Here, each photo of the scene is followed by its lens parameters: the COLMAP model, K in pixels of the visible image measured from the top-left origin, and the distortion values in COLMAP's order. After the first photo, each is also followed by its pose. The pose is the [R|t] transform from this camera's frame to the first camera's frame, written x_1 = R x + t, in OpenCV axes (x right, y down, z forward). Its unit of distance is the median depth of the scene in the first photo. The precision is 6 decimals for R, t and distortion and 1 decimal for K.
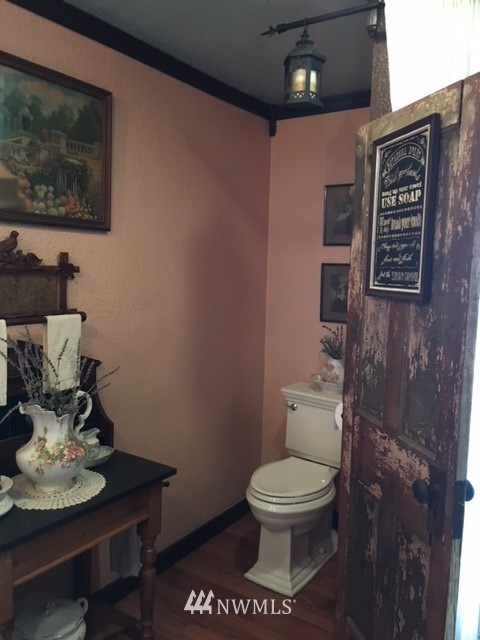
lens RADIAL K [[542.0, 0, 238.8], [0, 542.0, 320.4], [0, 0, 1]] dist [0.044701, -0.018511]
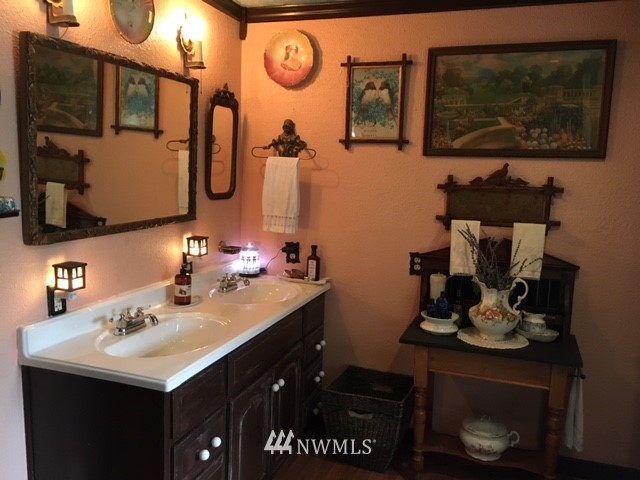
lens RADIAL K [[542.0, 0, 319.4], [0, 542.0, 239.0], [0, 0, 1]] dist [0.044701, -0.018511]
pose [[0.267976, 0.116366, -0.956372, 0.830797], [-0.109803, 0.989899, 0.089679, -0.035288], [0.957148, 0.080981, 0.278047, 0.115979]]
